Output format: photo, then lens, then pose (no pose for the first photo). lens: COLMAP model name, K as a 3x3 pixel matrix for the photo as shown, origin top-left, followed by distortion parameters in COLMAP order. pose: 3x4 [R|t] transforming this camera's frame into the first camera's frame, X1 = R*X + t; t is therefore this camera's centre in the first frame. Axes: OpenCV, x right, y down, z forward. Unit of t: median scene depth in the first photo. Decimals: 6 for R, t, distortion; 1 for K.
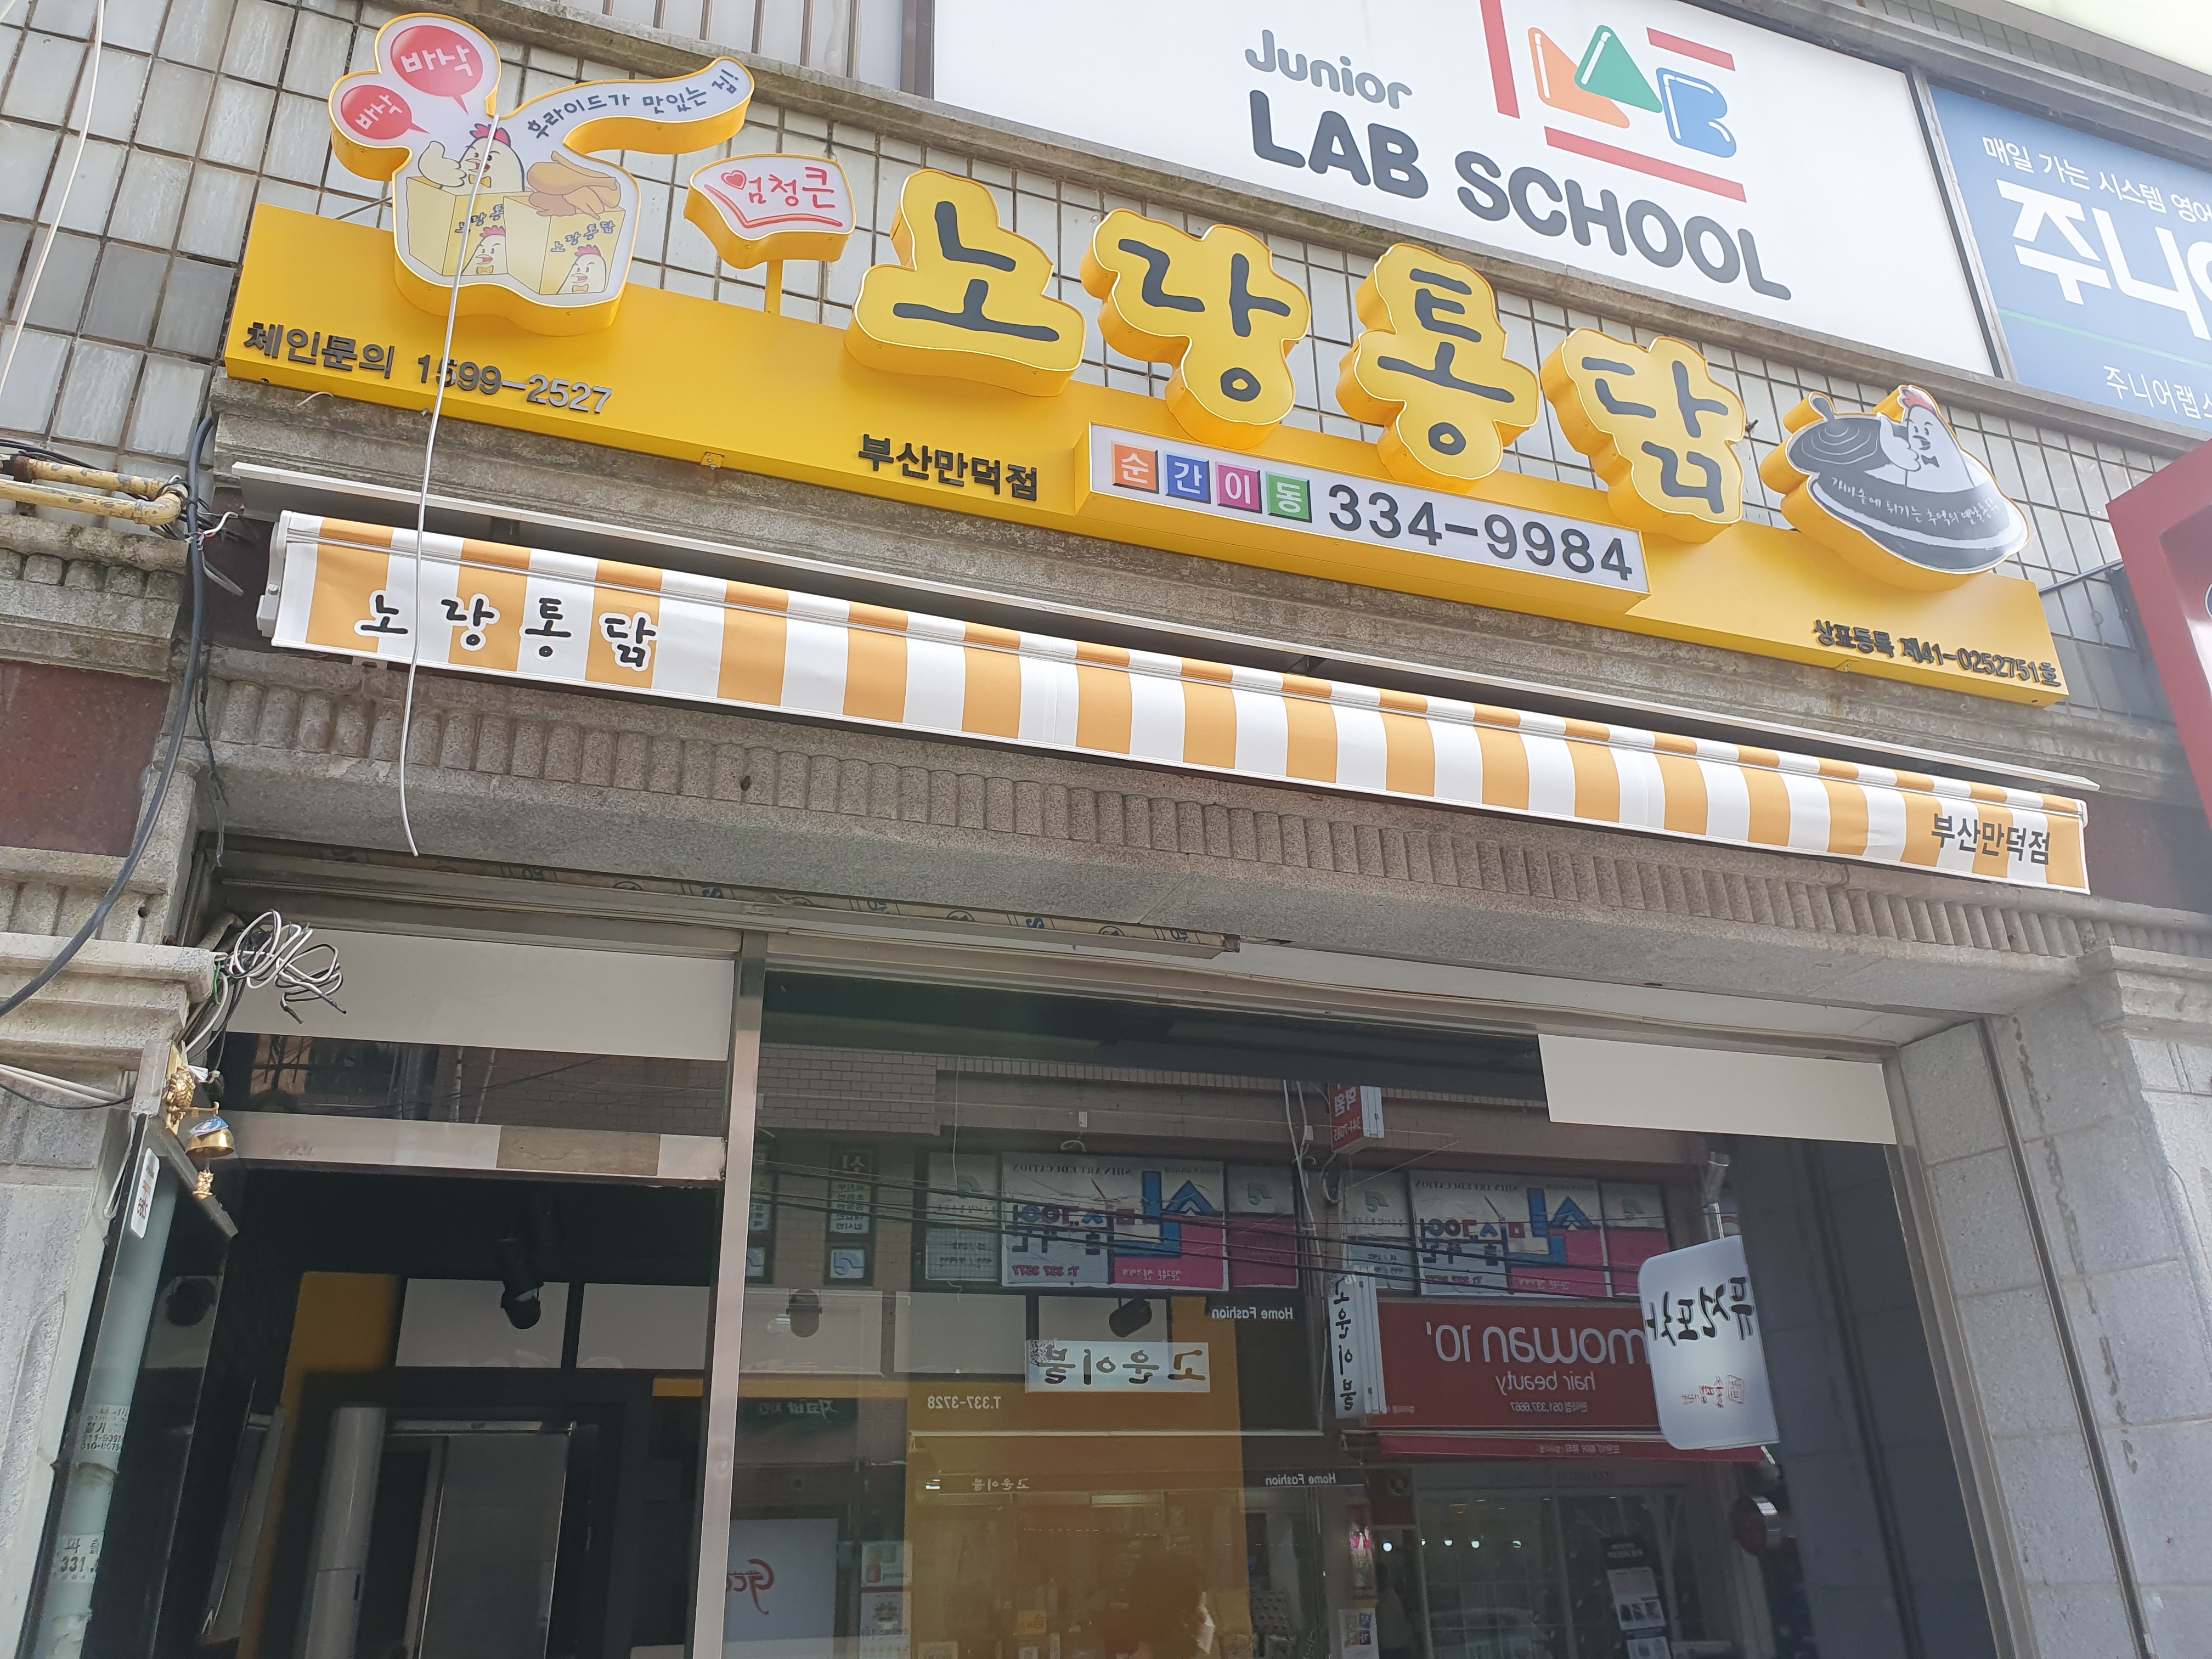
lens RADIAL K [[1732.9, 0, 1106.8], [0, 1732.9, 790.9], [0, 0, 1]] dist [0.018847, -0.002641]
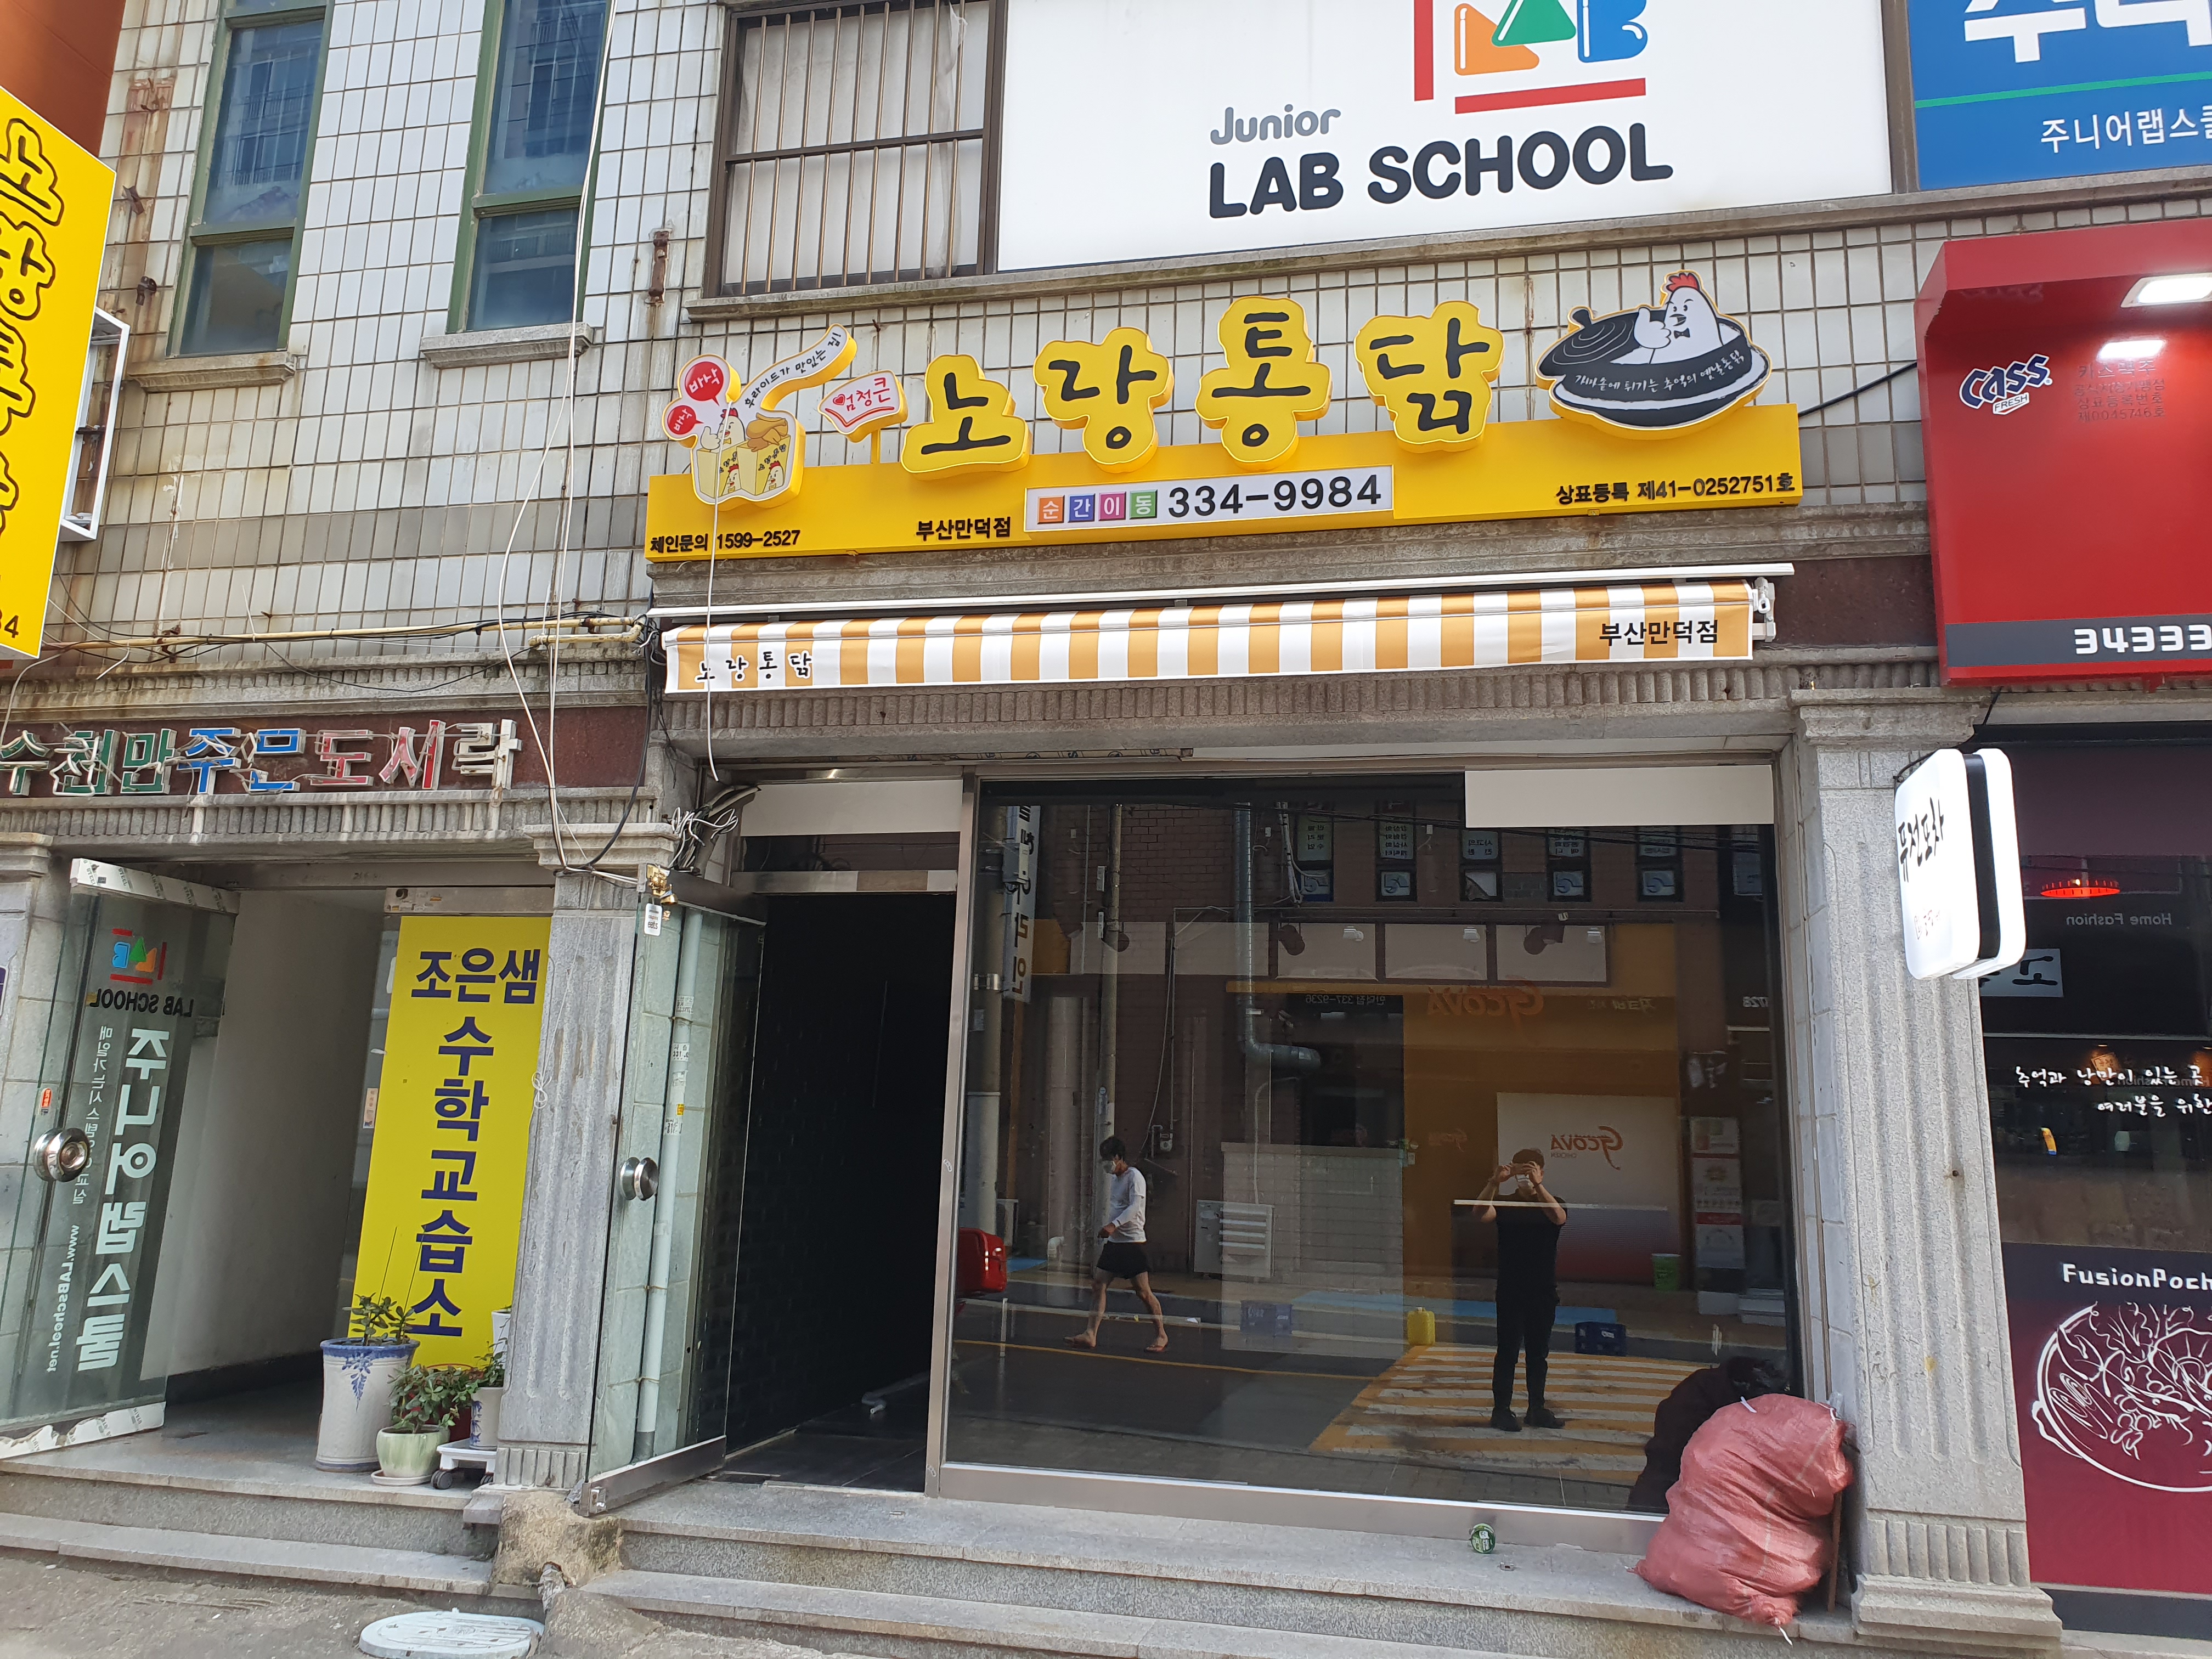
lens RADIAL K [[1648.1, 0, 1106.0], [0, 1648.1, 829.5], [0, 0, 1]] dist [0.080198, -0.086108]
pose [[0.841867, -0.050280, -0.537338, 0.888709], [0.175335, 0.967122, 0.184206, -0.155891], [0.510410, -0.249291, 0.823004, -0.434706]]
